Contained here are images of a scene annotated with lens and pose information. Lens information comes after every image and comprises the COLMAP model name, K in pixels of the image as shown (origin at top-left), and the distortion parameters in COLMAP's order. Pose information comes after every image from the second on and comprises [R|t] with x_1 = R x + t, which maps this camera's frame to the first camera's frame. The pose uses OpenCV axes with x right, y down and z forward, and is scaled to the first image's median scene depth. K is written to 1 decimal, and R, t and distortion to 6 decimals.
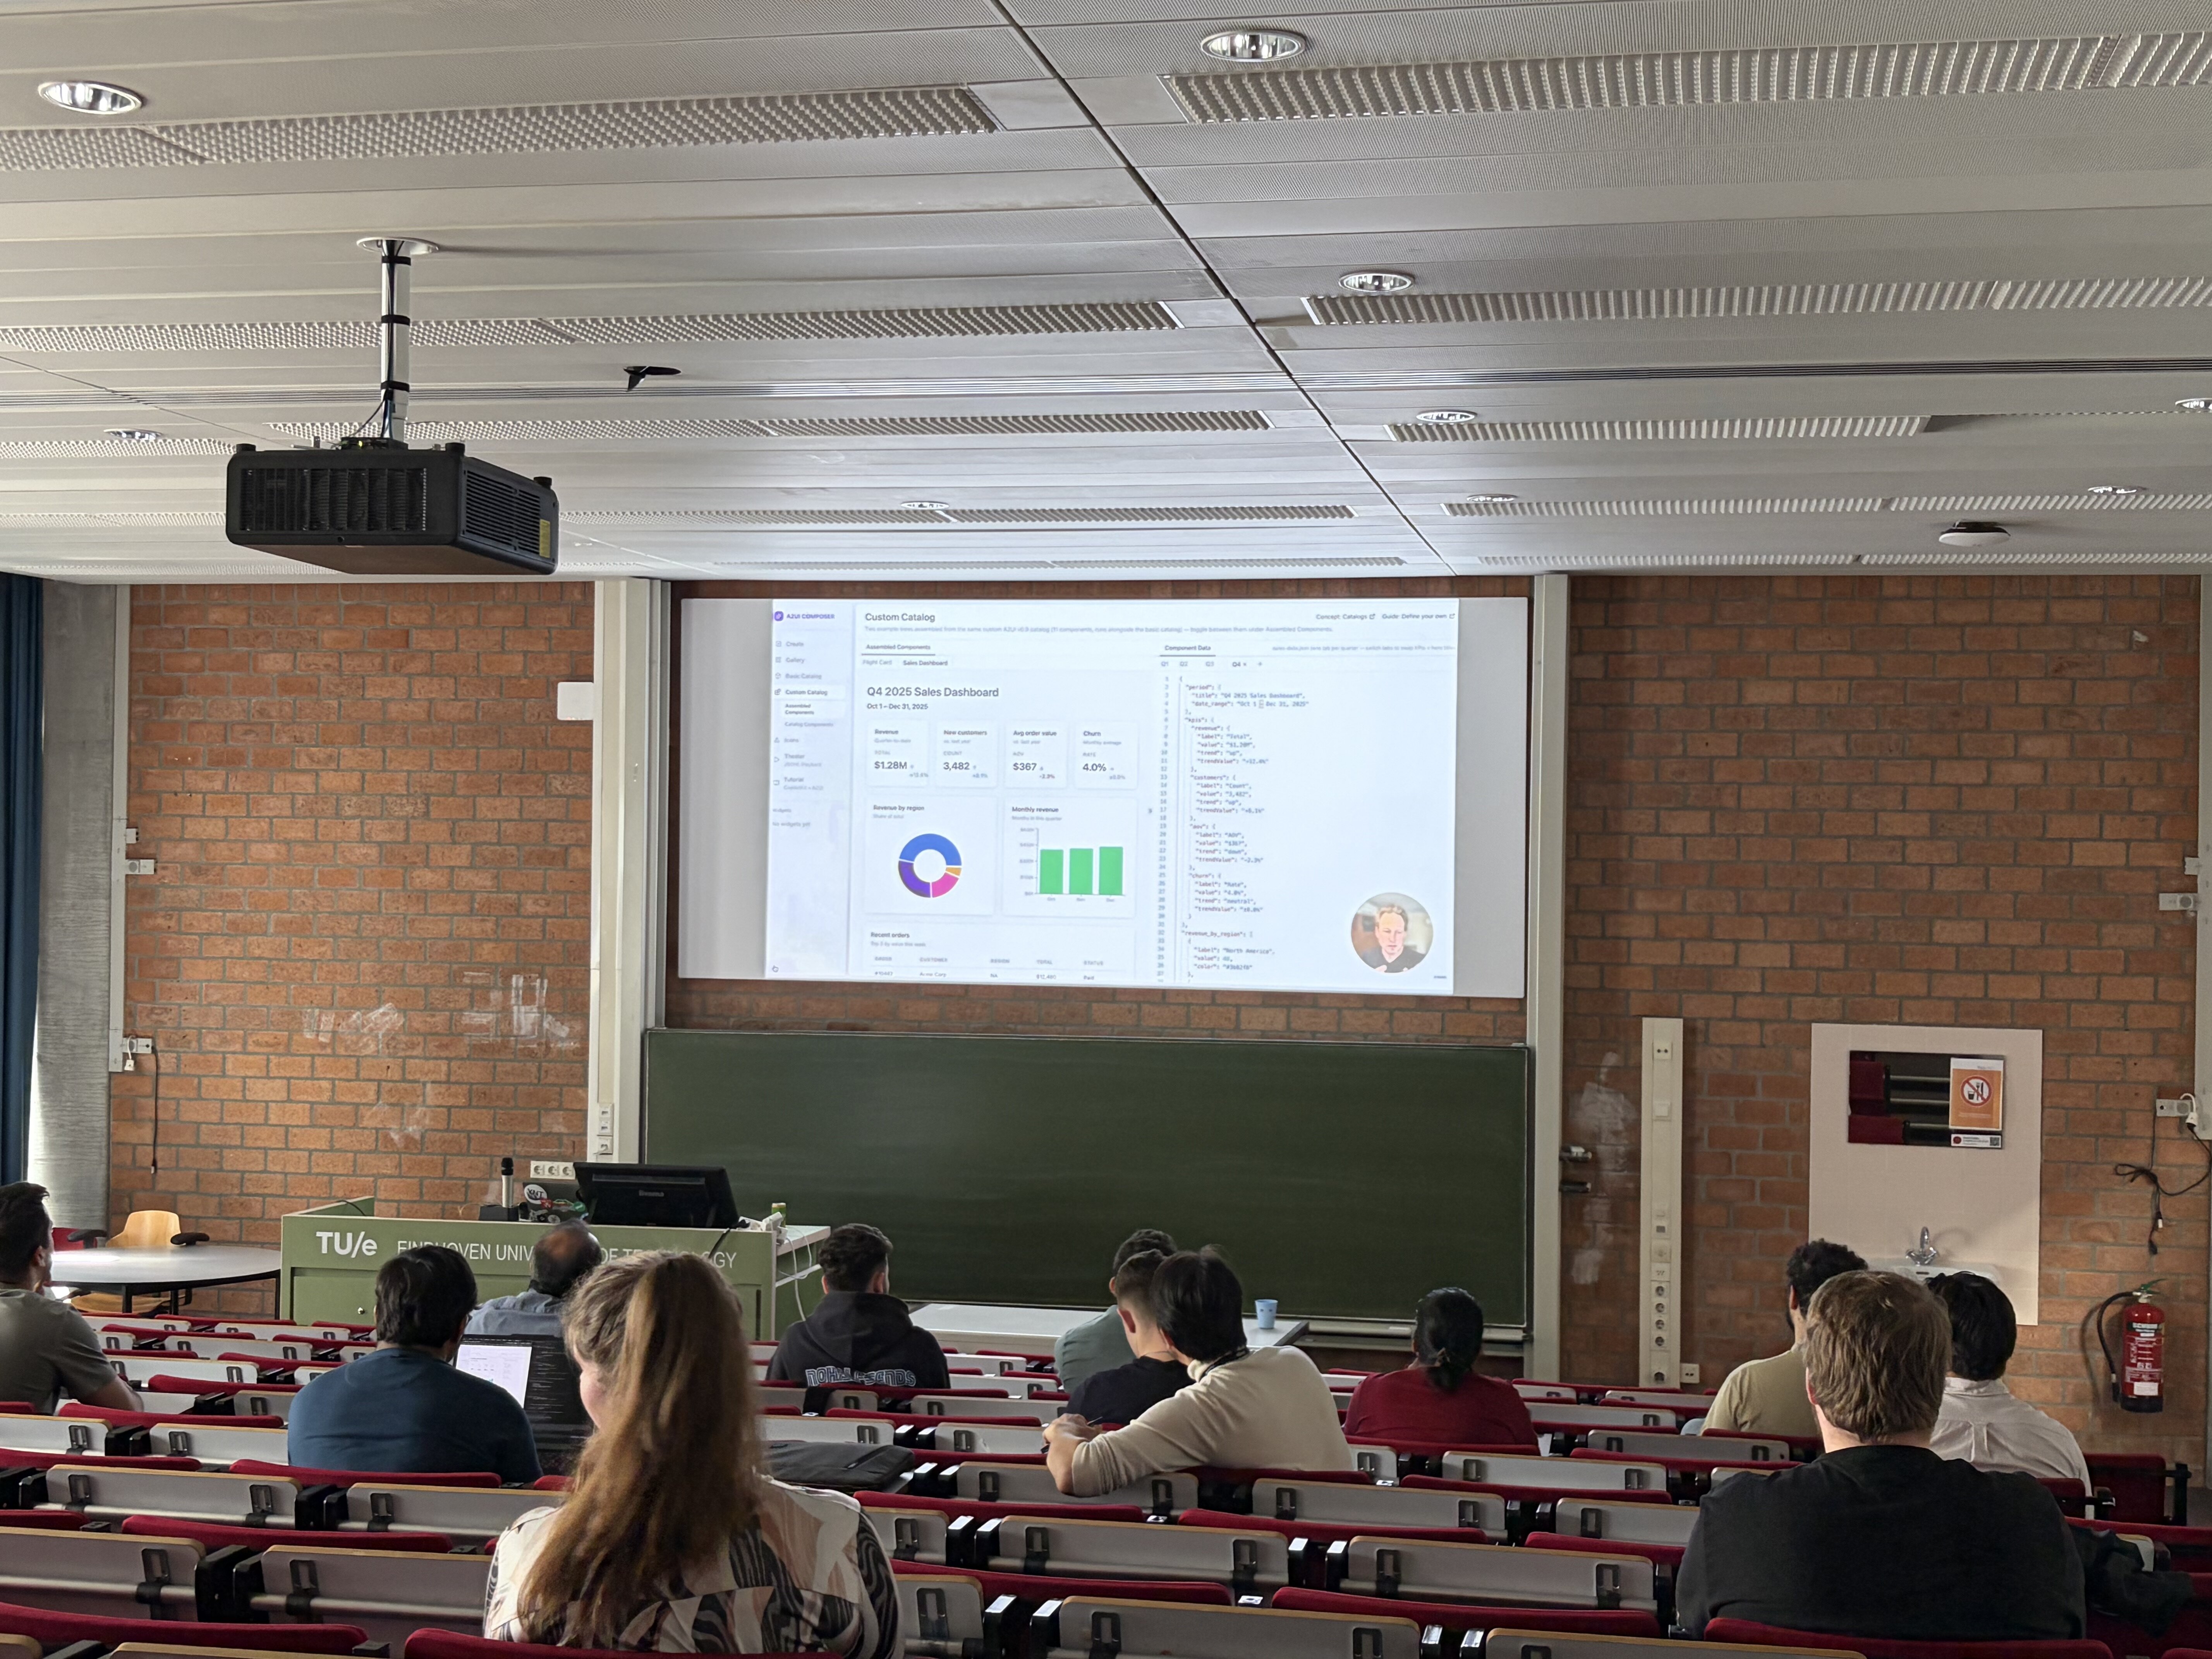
lens RADIAL K [[3153.8, 0, 1099.8], [0, 3153.8, 823.0], [0, 0, 1]] dist [0.114203, 0.000000]
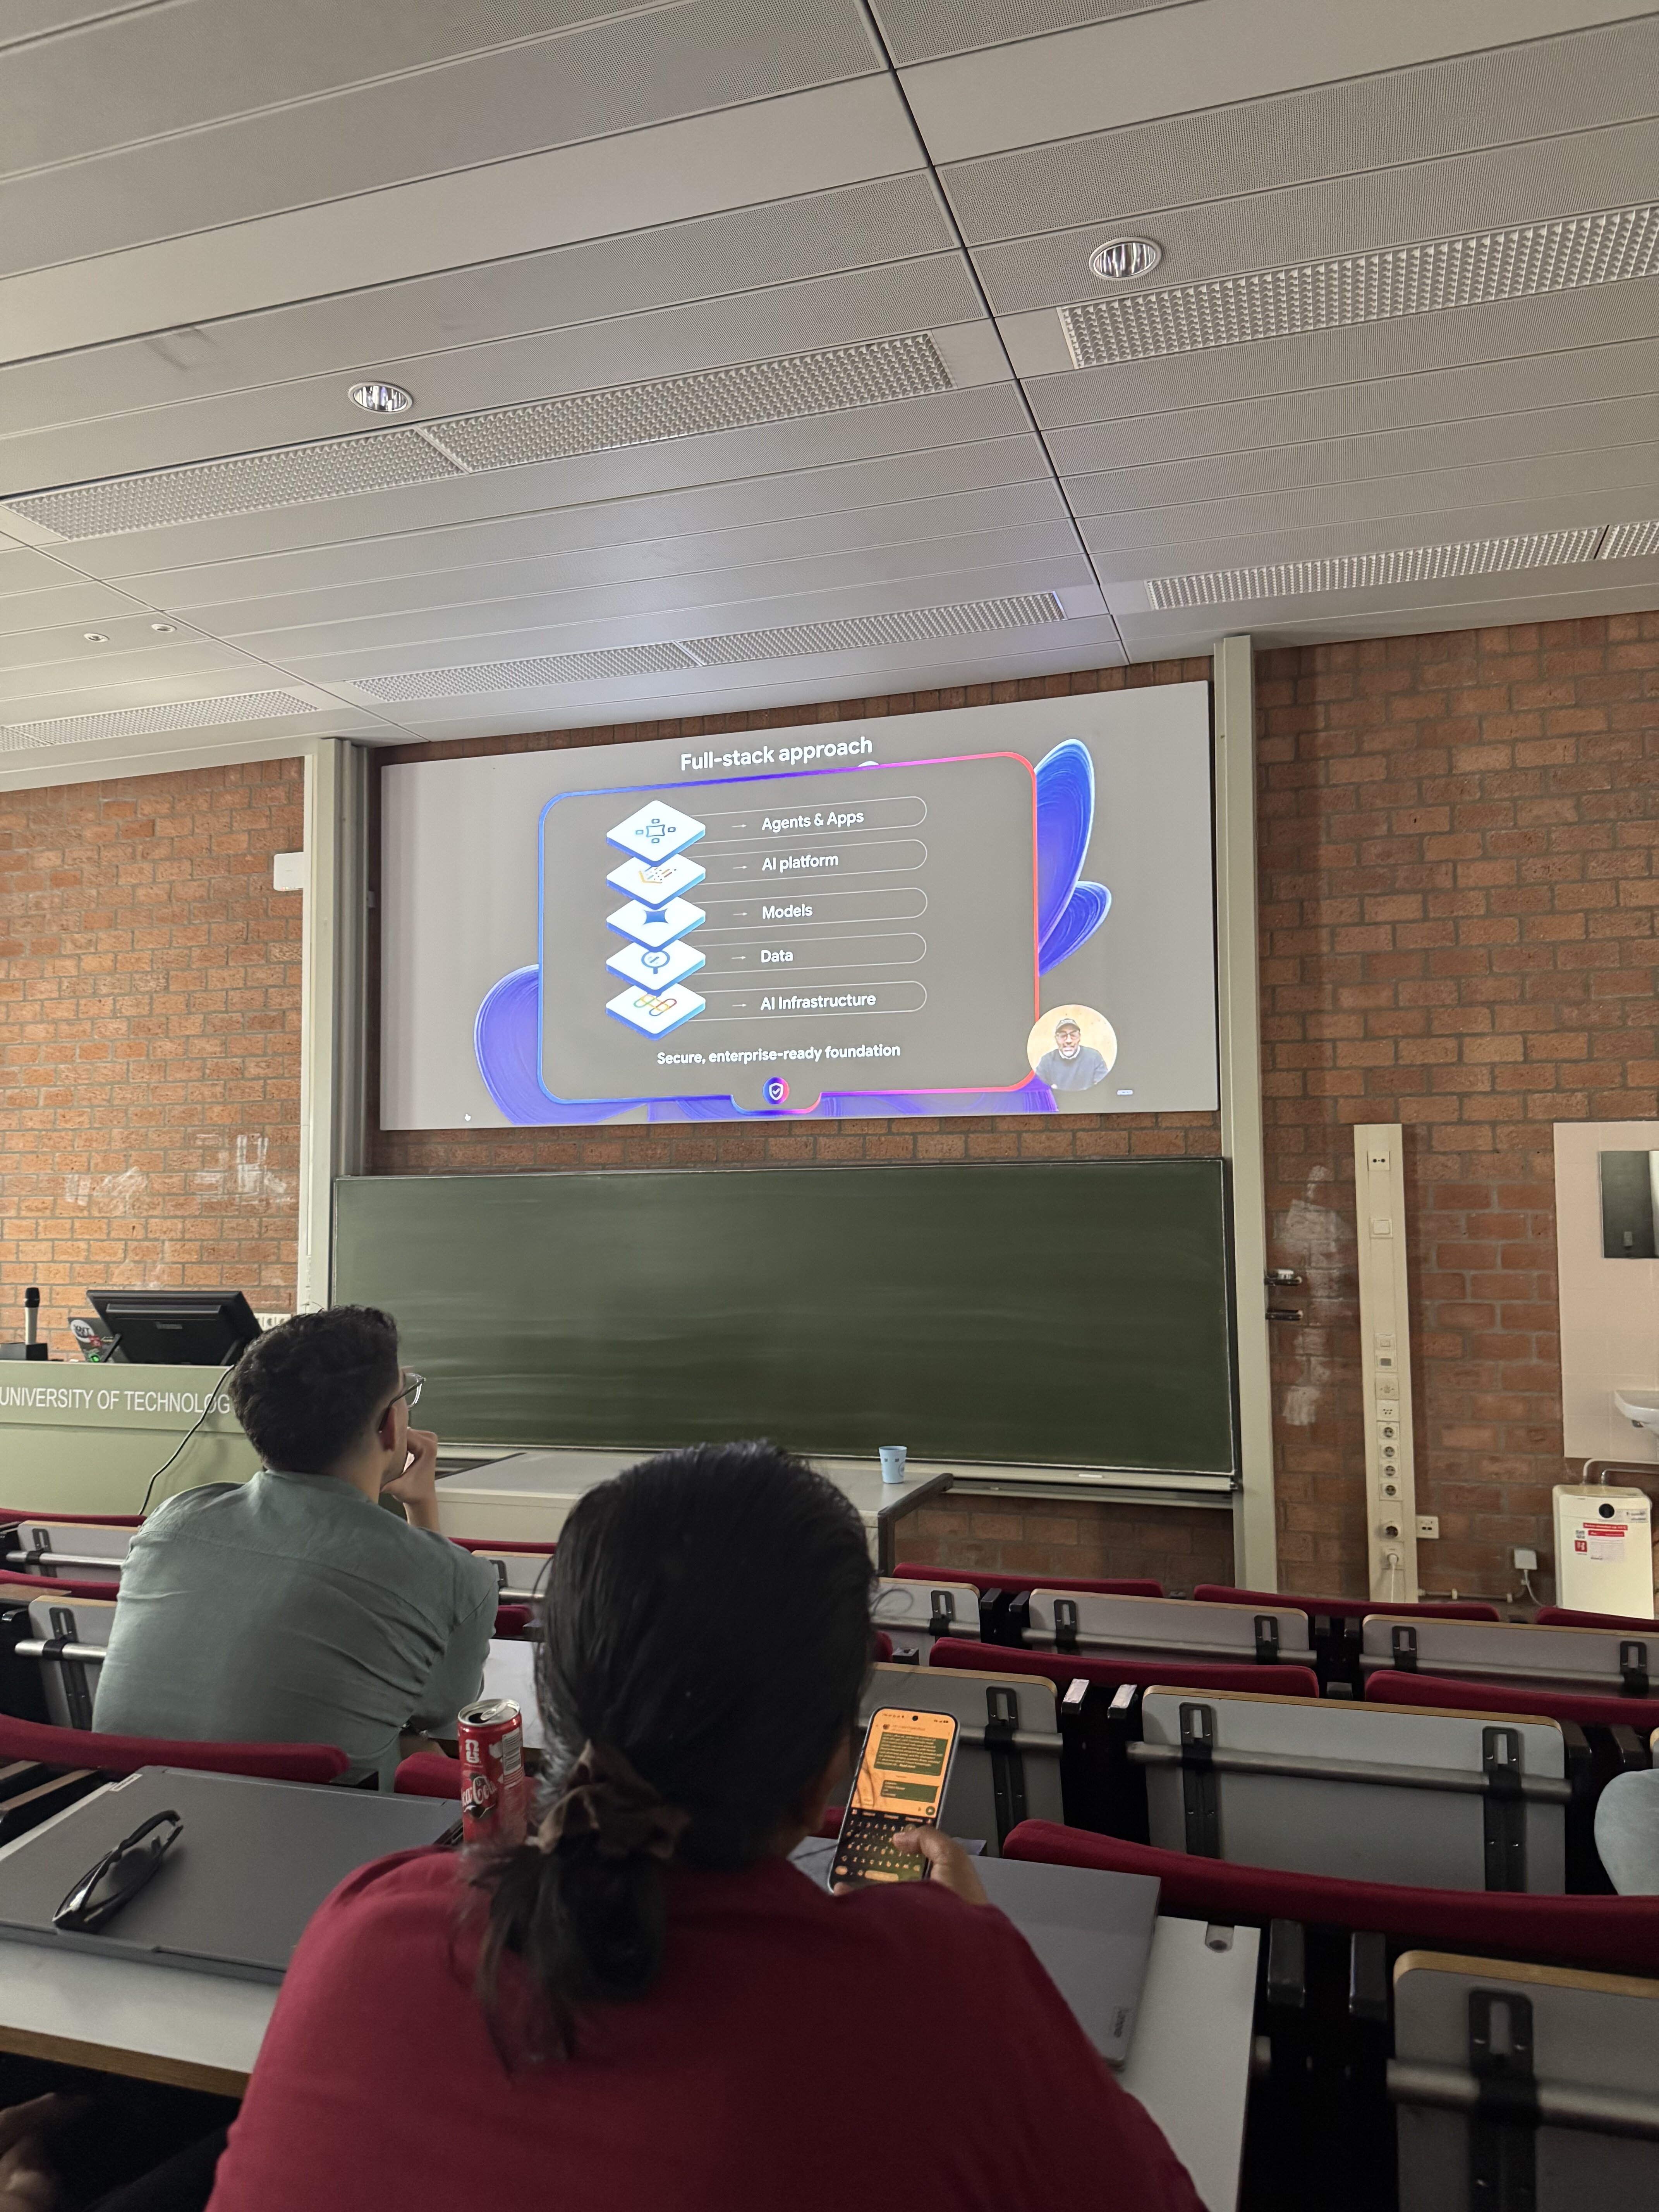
lens RADIAL K [[1648.0, 0, 828.5], [0, 1648.0, 1087.8], [0, 0, 1]] dist [0.034453, -0.056600]
pose [[0.992285, -0.031314, -0.119960, 0.076303], [0.024002, 0.997792, -0.061920, 0.072497], [0.121634, 0.058563, 0.990846, 0.491925]]
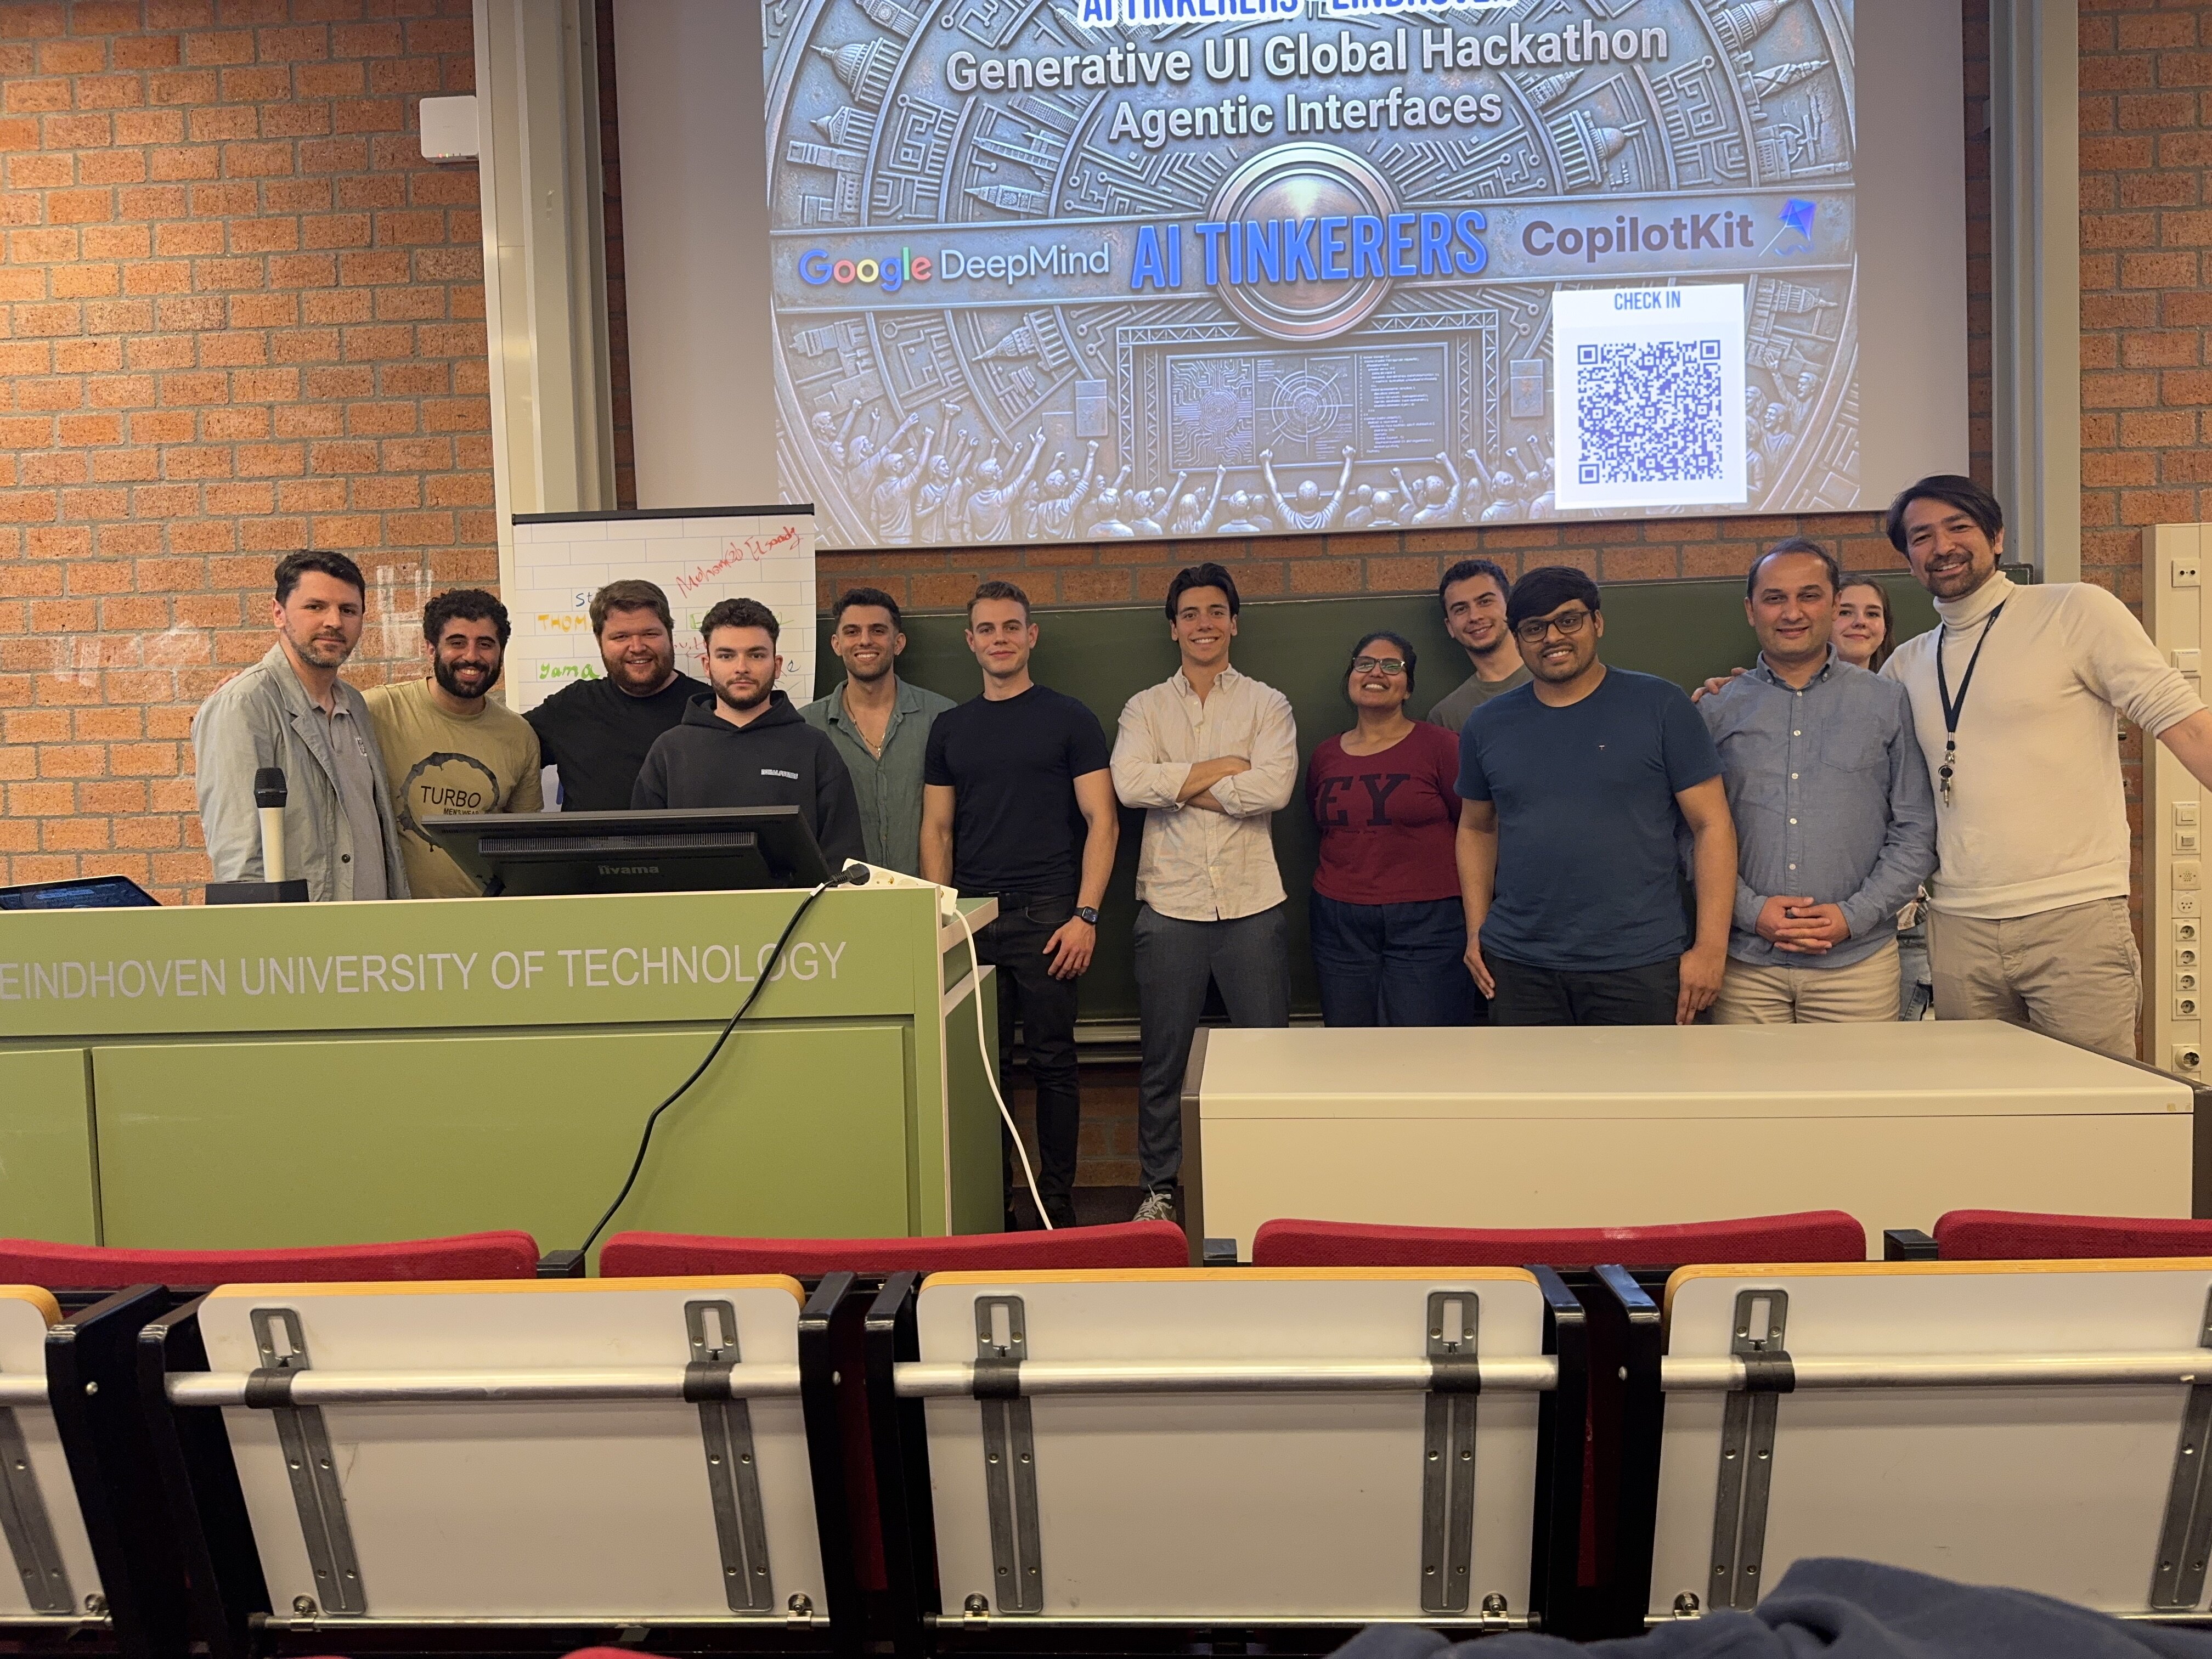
lens RADIAL K [[1648.0, 0, 1115.2], [0, 1648.0, 847.5], [0, 0, 1]] dist [0.034453, -0.056600]
pose [[0.987822, -0.050601, 0.147130, -0.091138], [0.042288, 0.997357, 0.059089, 0.093958], [-0.149731, -0.052148, 0.987351, 0.654572]]
